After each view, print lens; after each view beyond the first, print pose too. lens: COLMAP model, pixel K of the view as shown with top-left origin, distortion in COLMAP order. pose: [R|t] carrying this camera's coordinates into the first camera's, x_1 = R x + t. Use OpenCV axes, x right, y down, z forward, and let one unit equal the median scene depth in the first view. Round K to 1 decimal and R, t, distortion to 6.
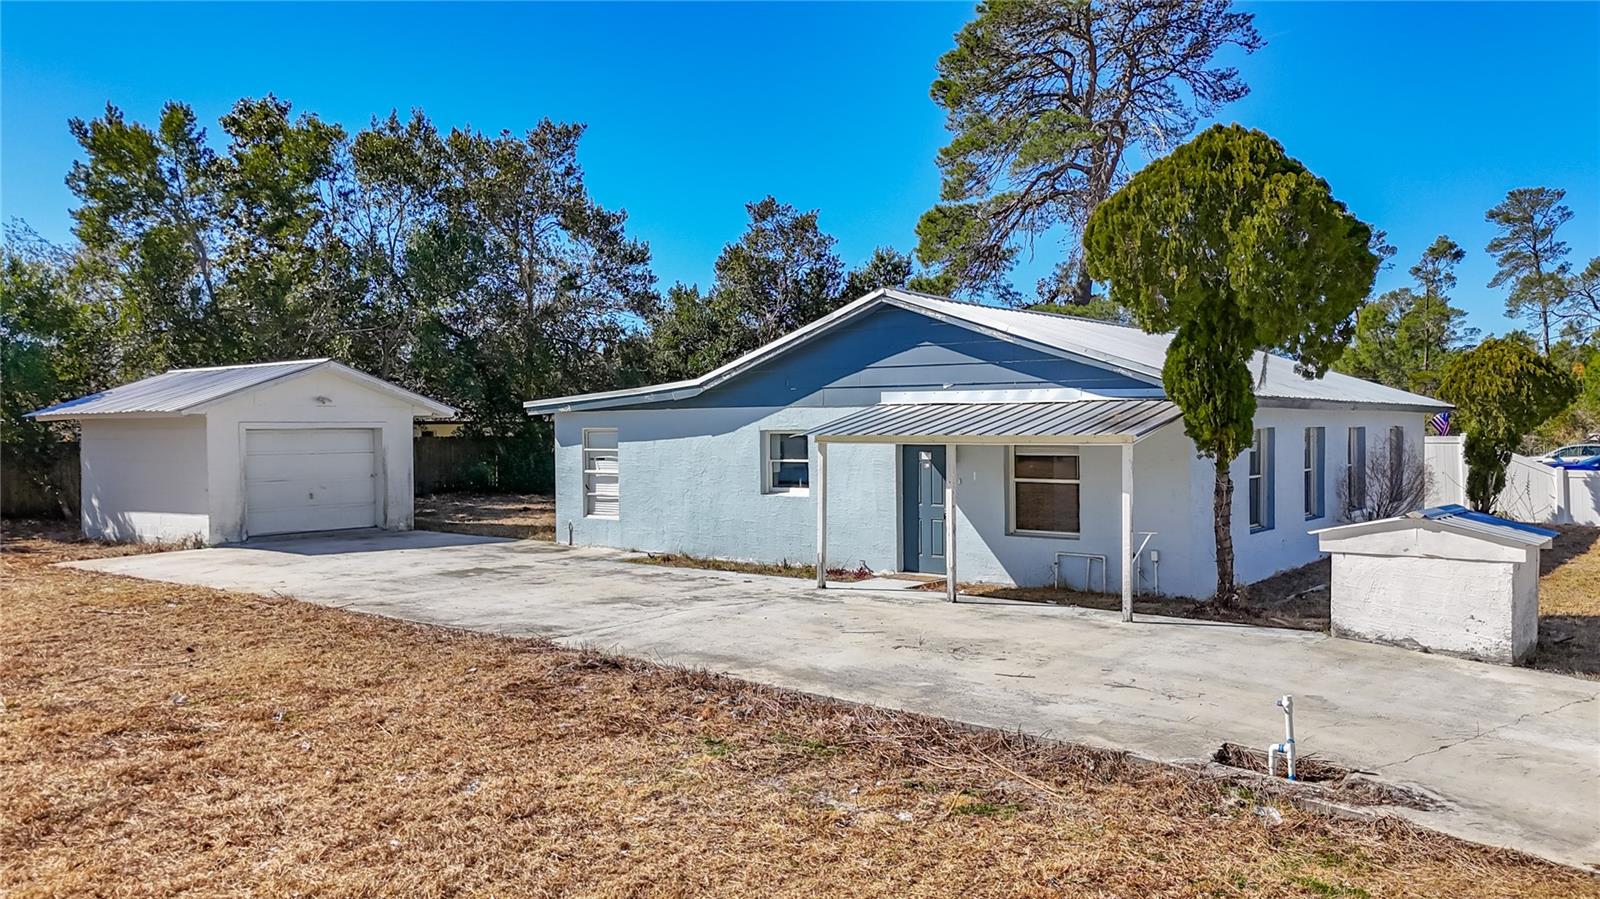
lens RADIAL K [[1183.5, 0, 809.6], [0, 1183.5, 447.8], [0, 0, 1]] dist [0.038214, -0.005143]
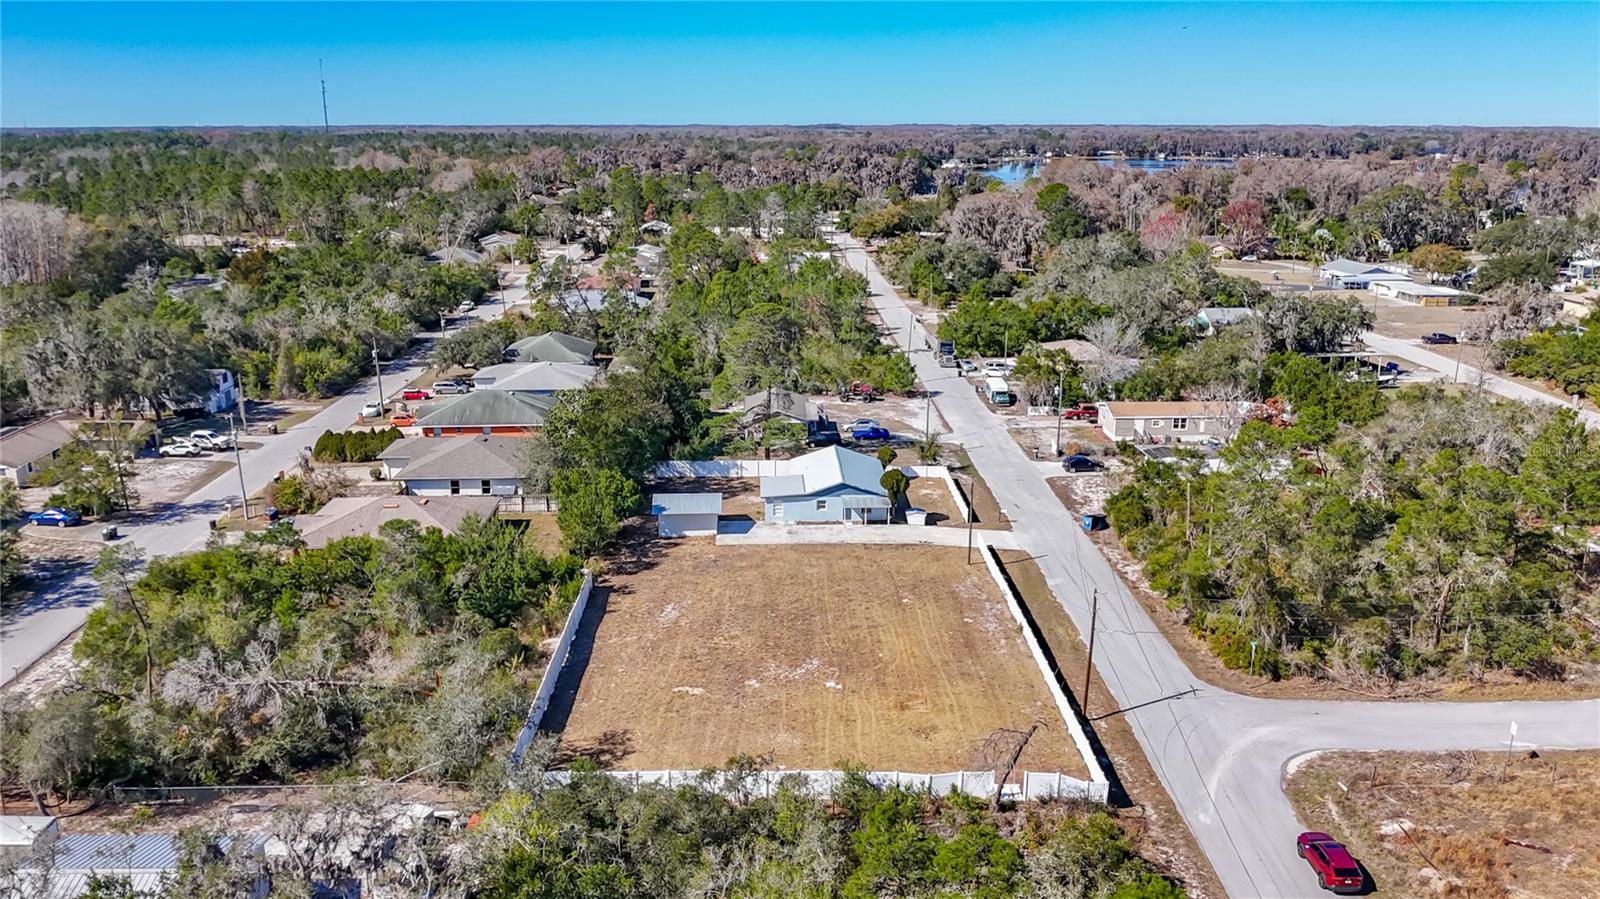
lens RADIAL K [[1183.5, 0, 809.6], [0, 1183.5, 447.8], [0, 0, 1]] dist [0.038214, -0.005143]
pose [[0.762959, -0.158512, 0.626712, -3.378923], [0.004192, 0.970664, 0.240404, -1.532176], [-0.646434, -0.180791, 0.741241, -3.034248]]
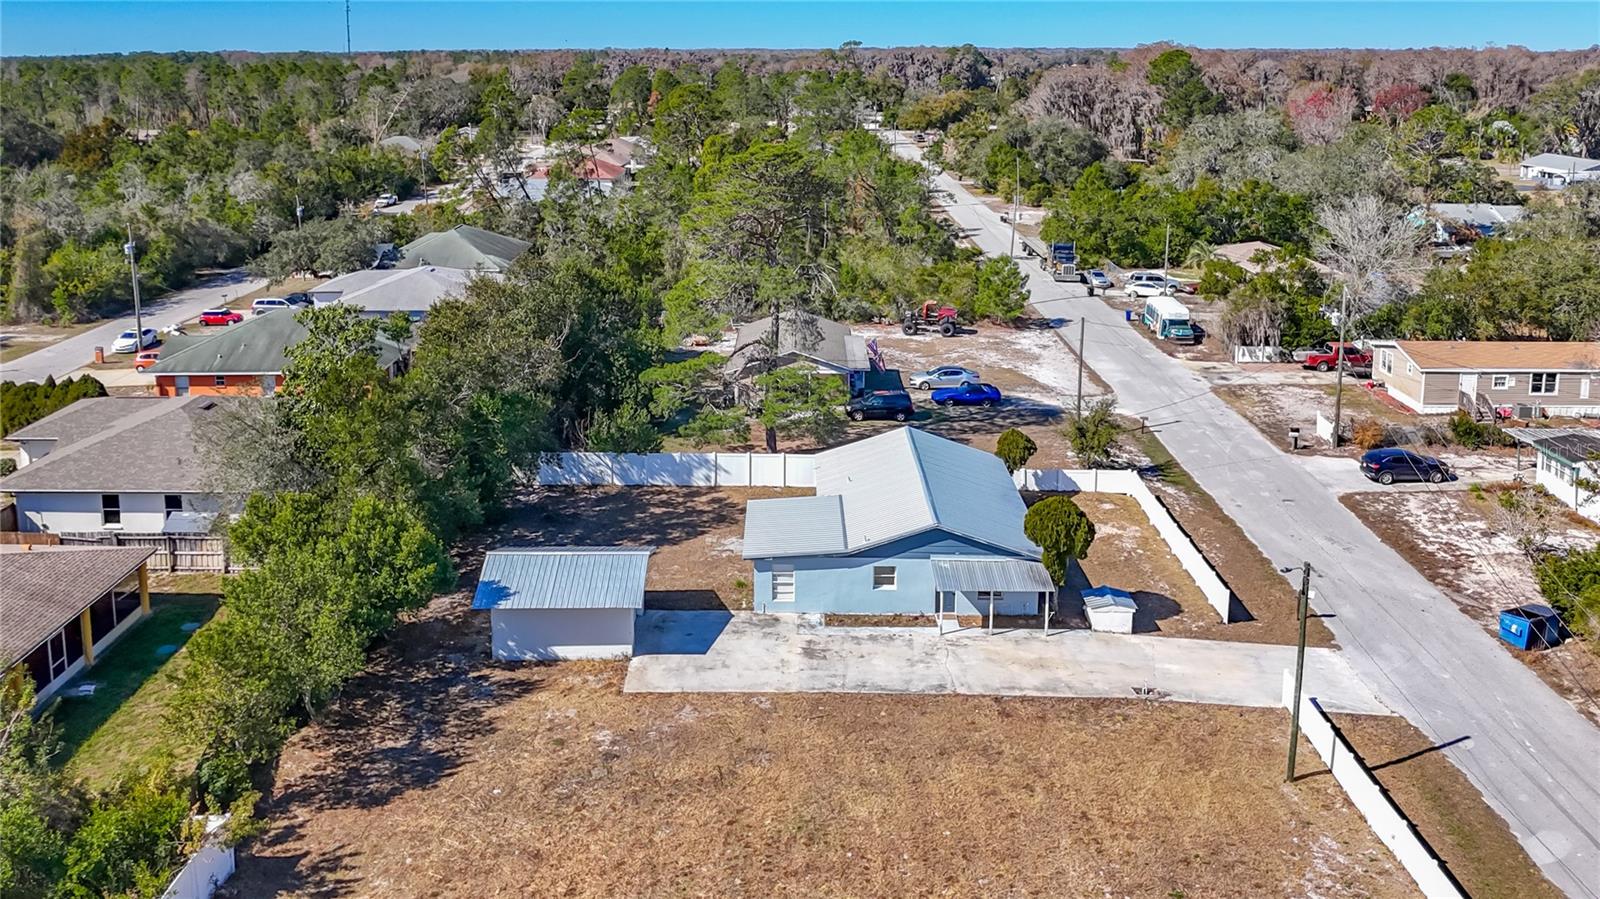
lens RADIAL K [[1238.7, 0, 788.3], [0, 1238.7, 295.0], [0, 0, 1]] dist [0.033634, -0.118172]
pose [[0.791979, -0.108823, 0.600771, -1.555797], [0.004501, 0.985001, 0.172489, -0.948016], [-0.610531, -0.133904, 0.780591, -0.835982]]
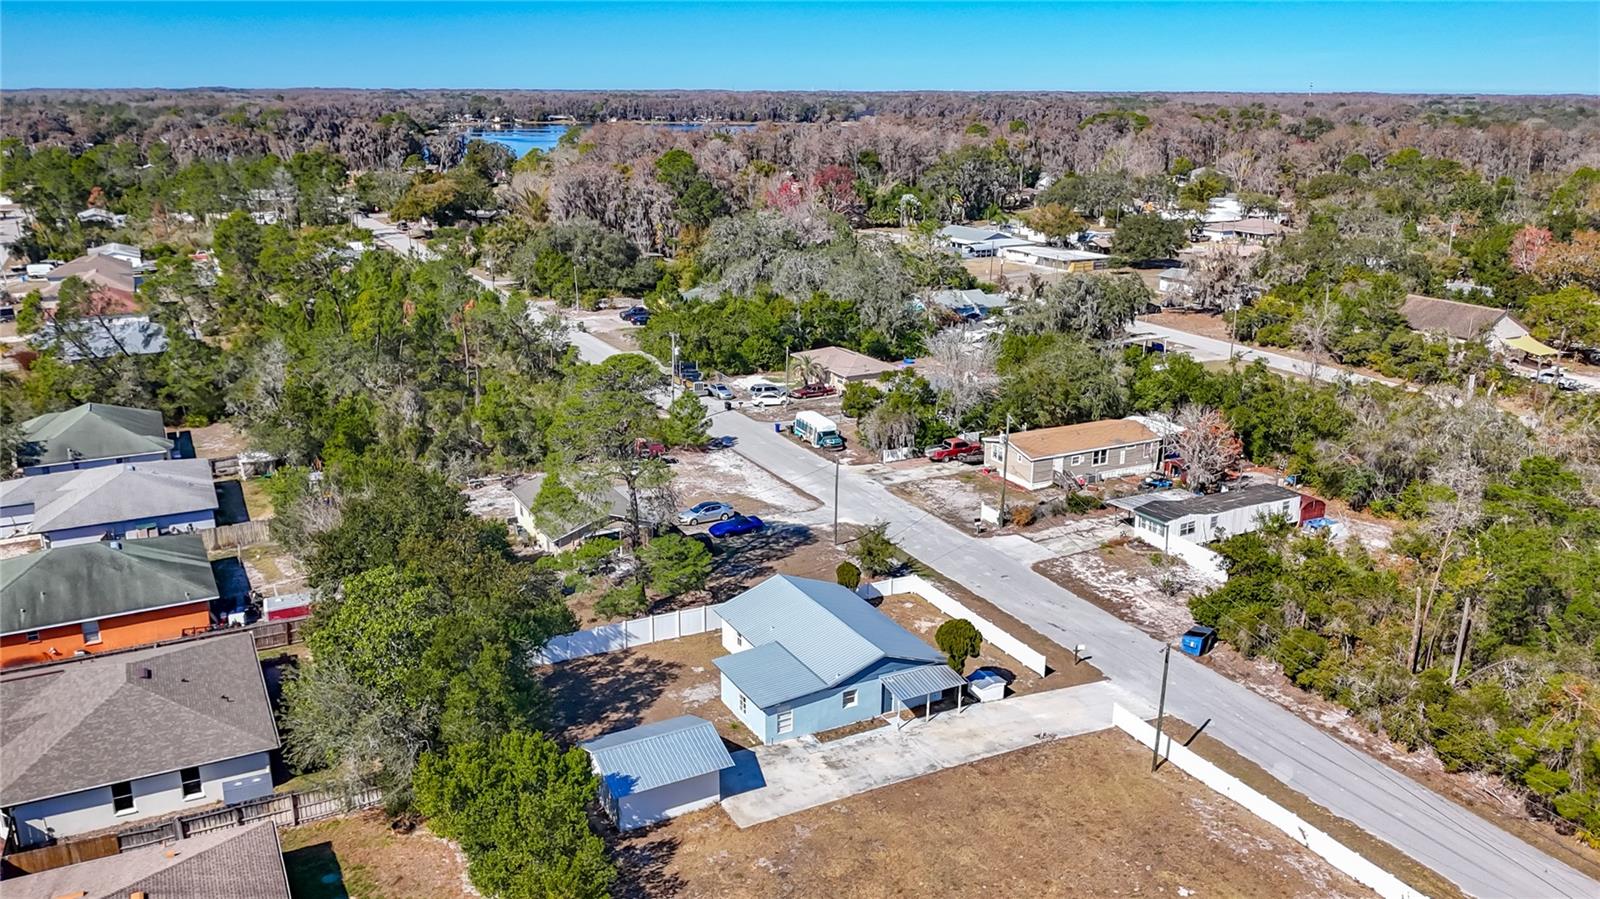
lens RADIAL K [[1209.7, 0, 800.0], [0, 1209.7, 449.5], [0, 0, 1]] dist [0.048168, -0.125847]
pose [[0.407098, -0.247430, 0.879232, -2.785724], [0.010529, 0.963817, 0.266358, -1.513516], [-0.913324, -0.099176, 0.394973, -0.246878]]
